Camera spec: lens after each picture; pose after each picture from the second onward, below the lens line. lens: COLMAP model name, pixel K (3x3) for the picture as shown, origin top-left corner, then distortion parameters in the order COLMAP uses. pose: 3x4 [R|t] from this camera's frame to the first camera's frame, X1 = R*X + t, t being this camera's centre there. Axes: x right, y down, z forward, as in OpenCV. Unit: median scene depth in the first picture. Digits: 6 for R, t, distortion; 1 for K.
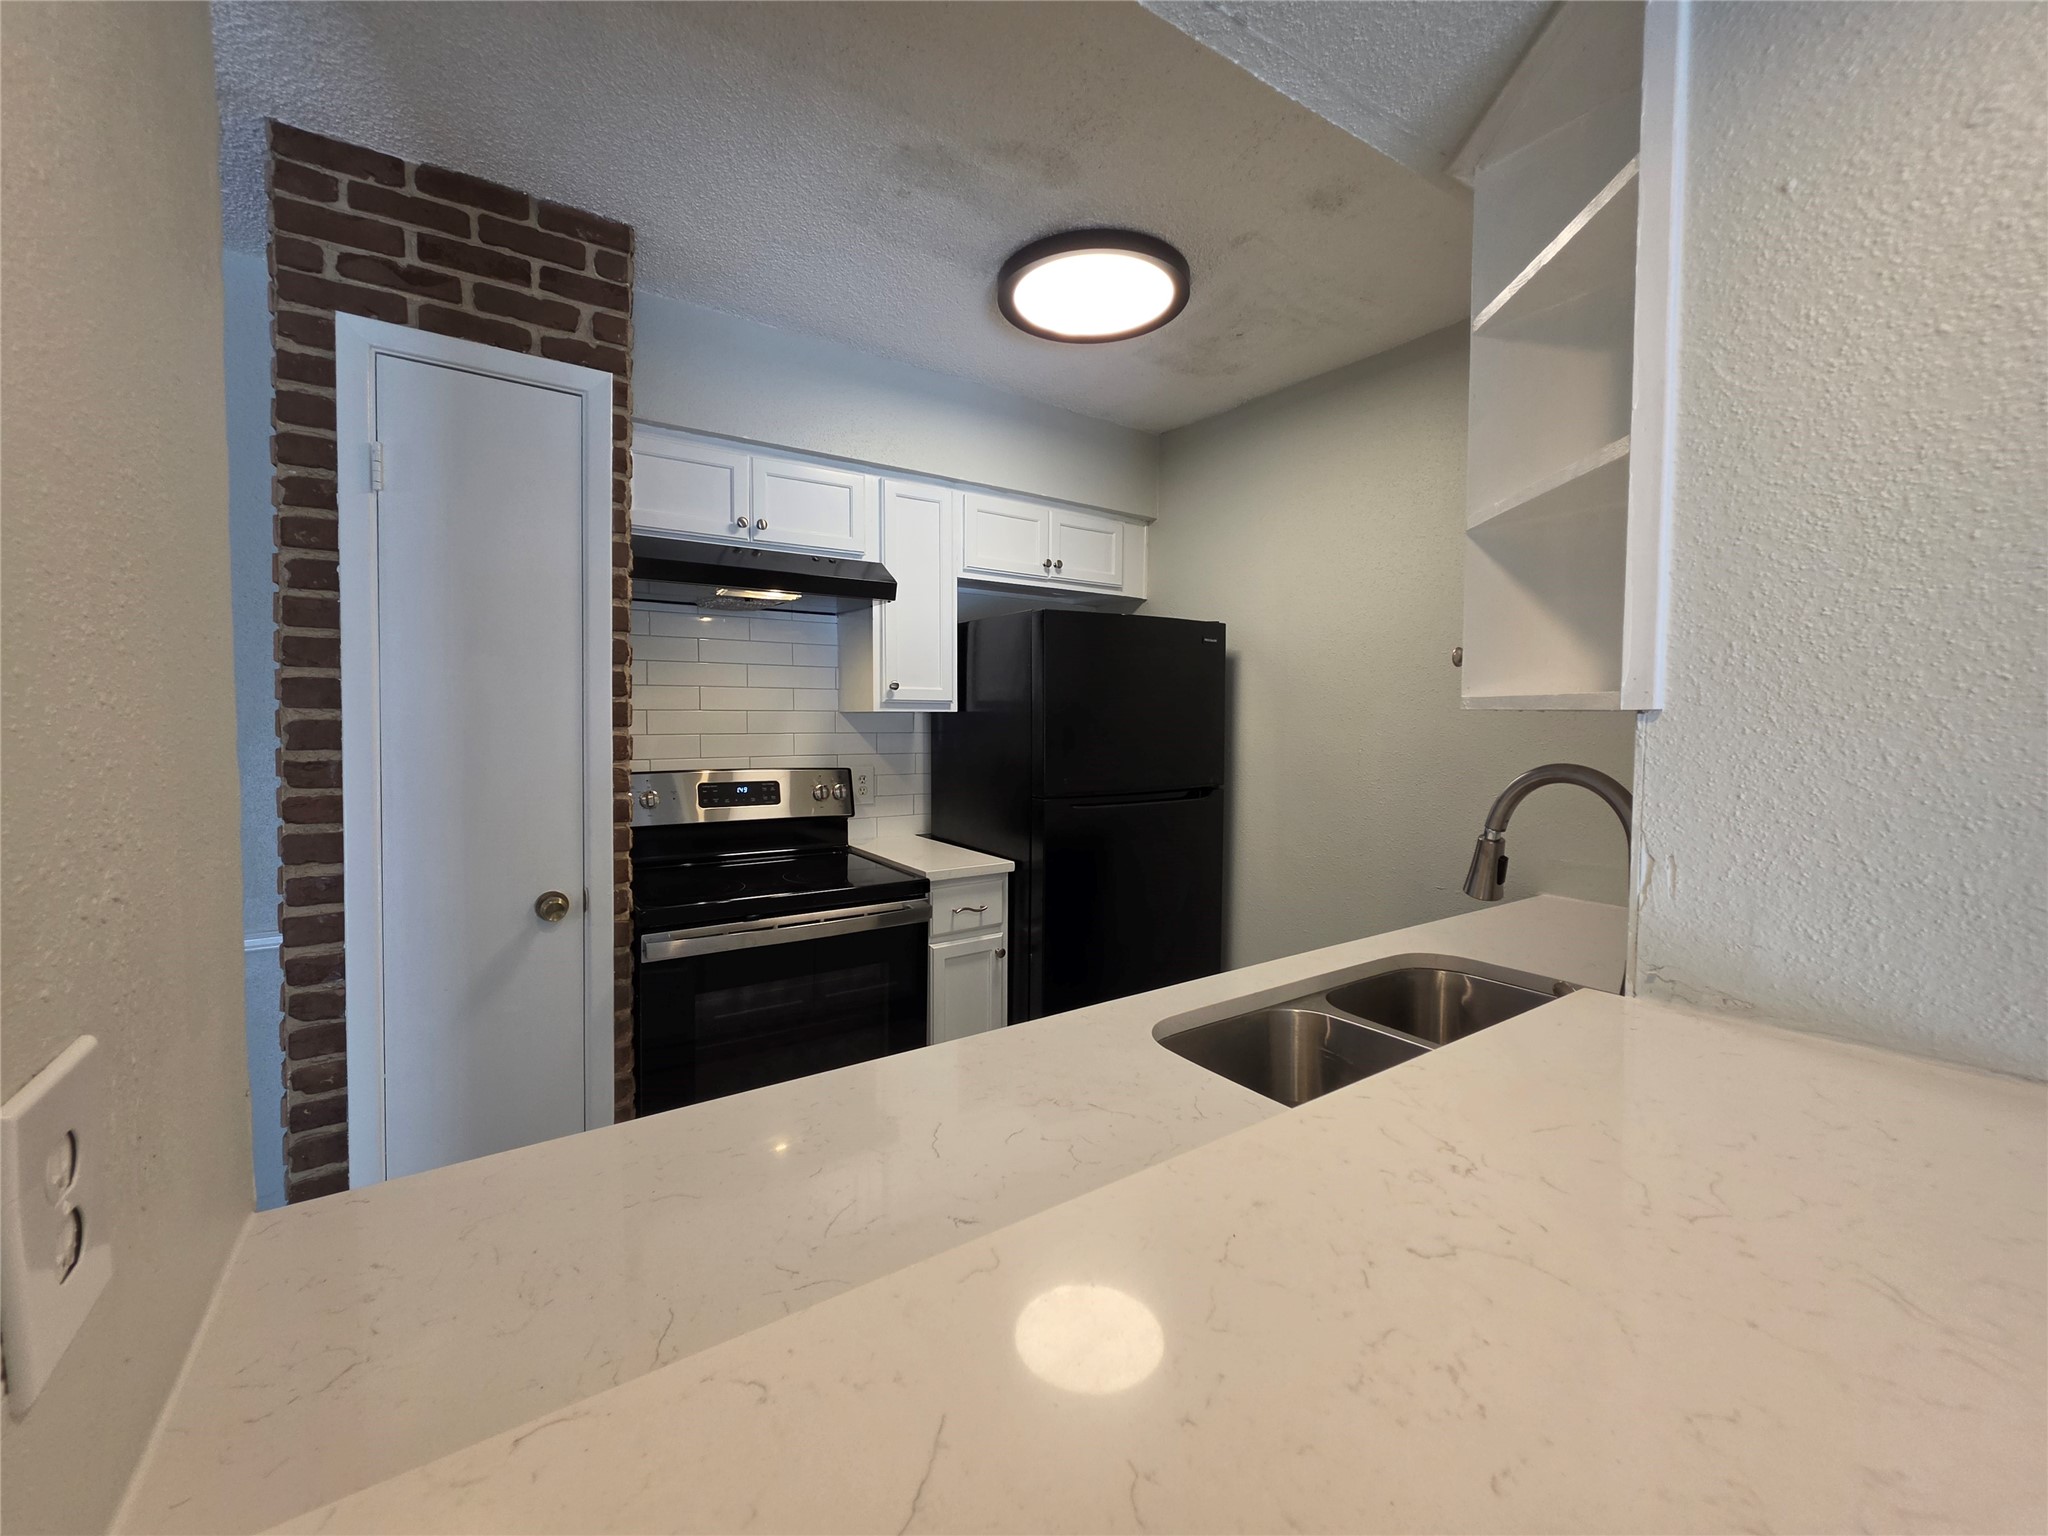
lens RADIAL K [[809.3, 0, 1013.6], [0, 809.3, 754.5], [0, 0, 1]] dist [-0.000468, -0.000745]
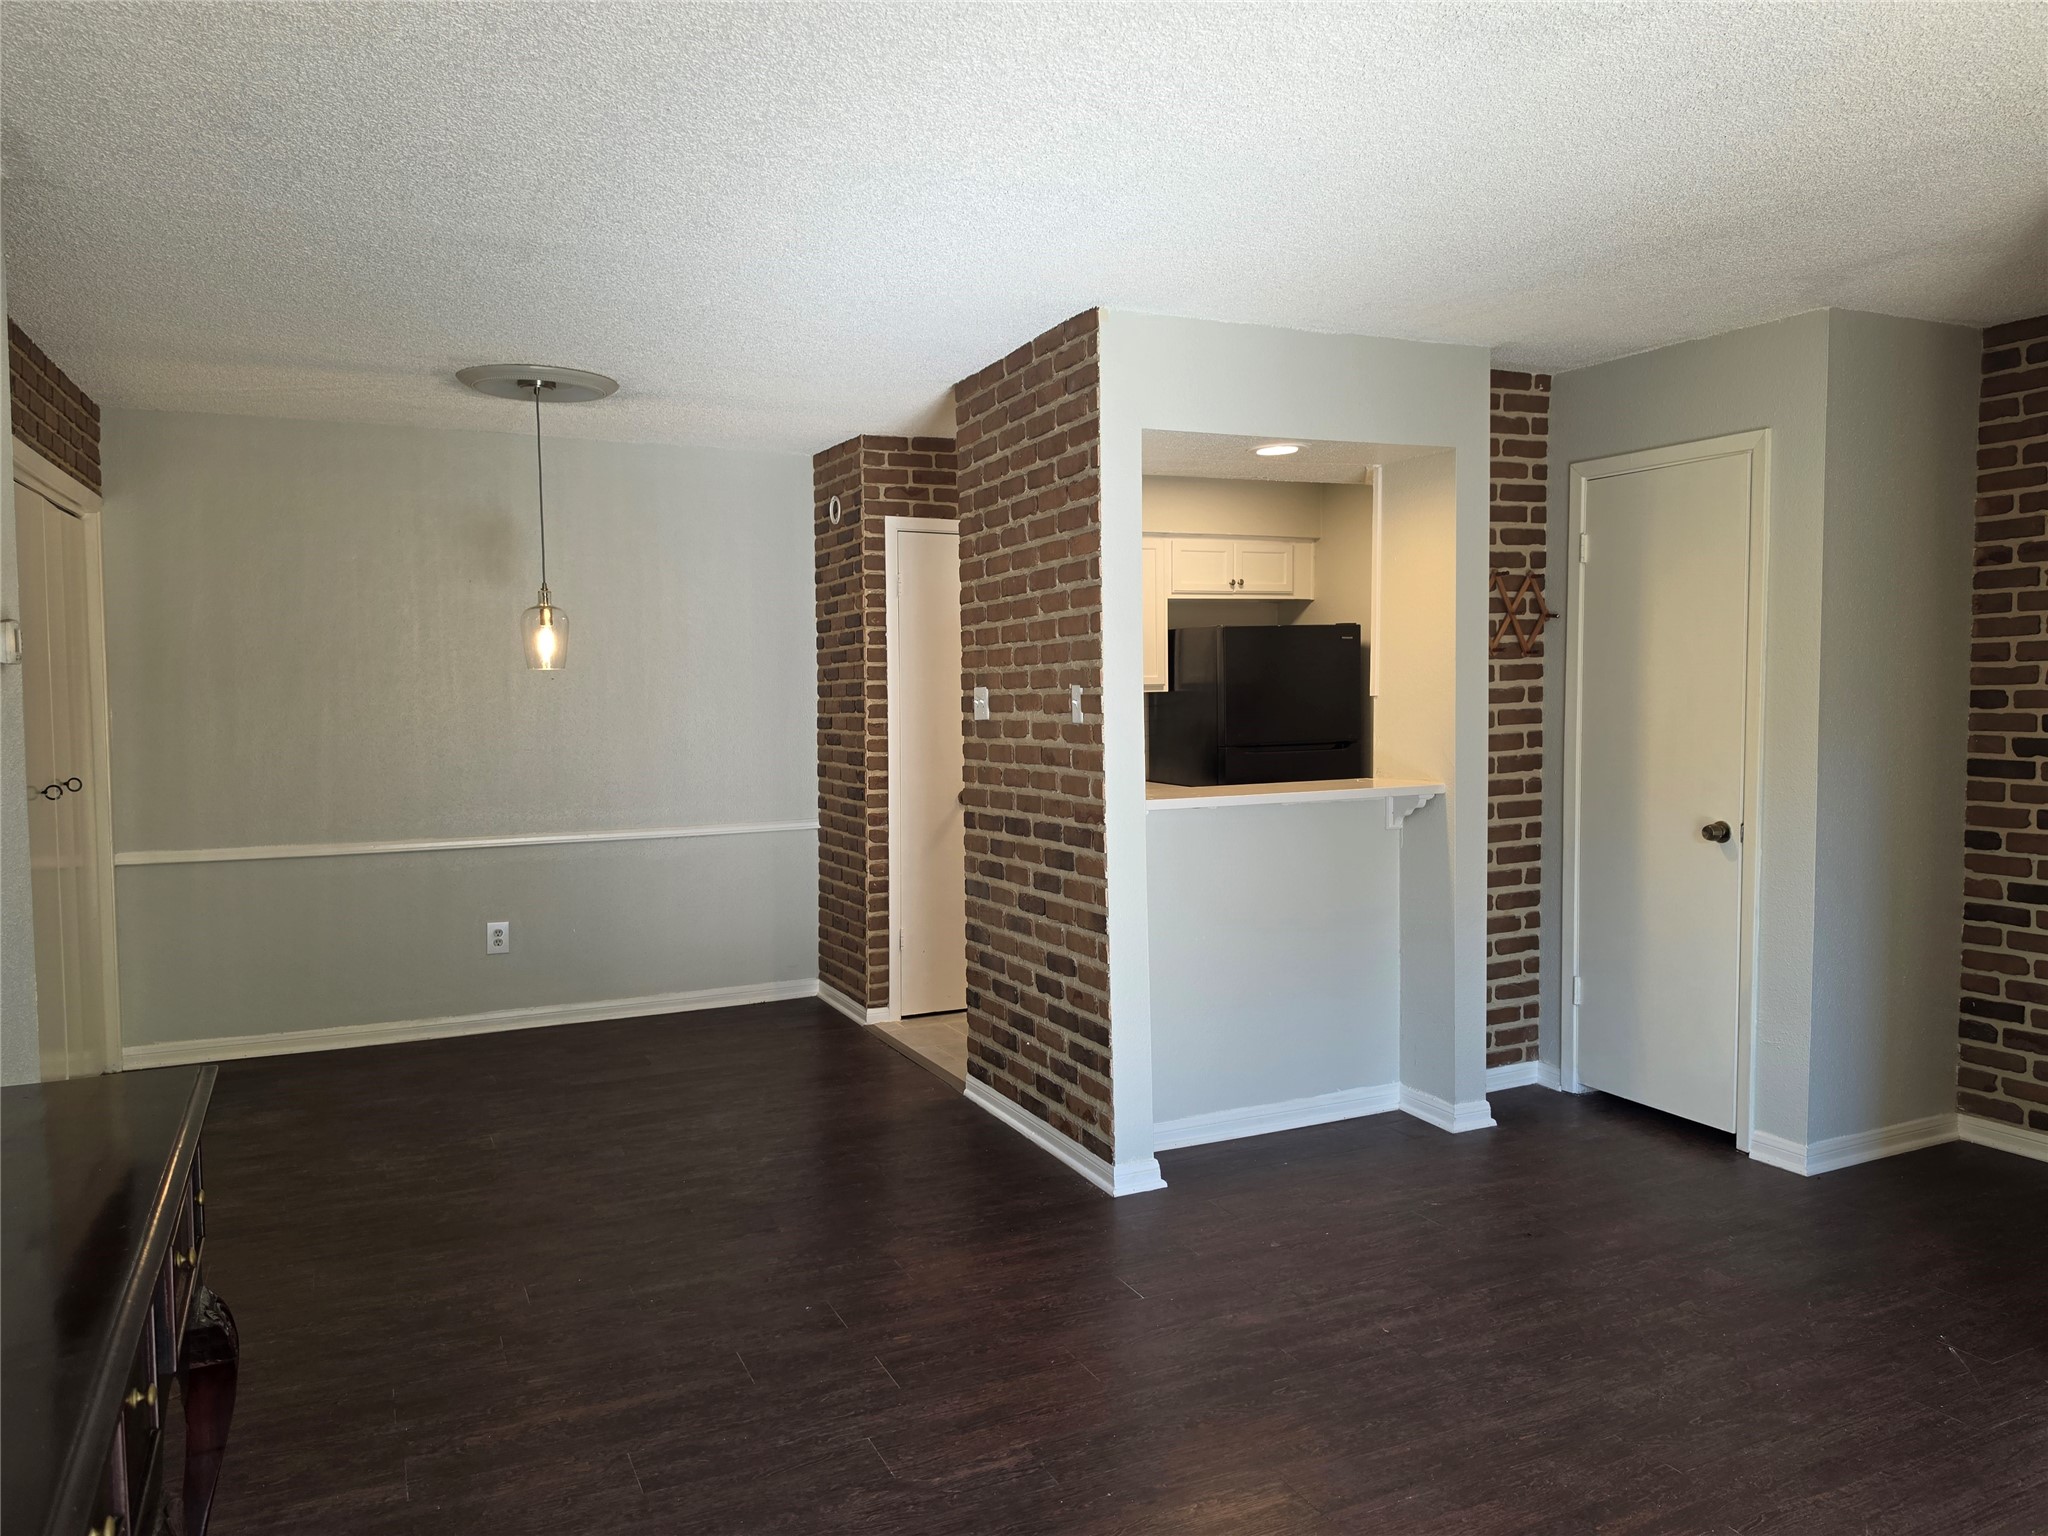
lens RADIAL K [[1411.3, 0, 1031.4], [0, 1411.3, 767.3], [0, 0, 1]] dist [0.070190, -0.057663]
pose [[0.989173, -0.010505, -0.146379, 0.086751], [0.012259, 0.999863, 0.011082, 0.078498], [0.146242, -0.012757, 0.989167, -2.359643]]
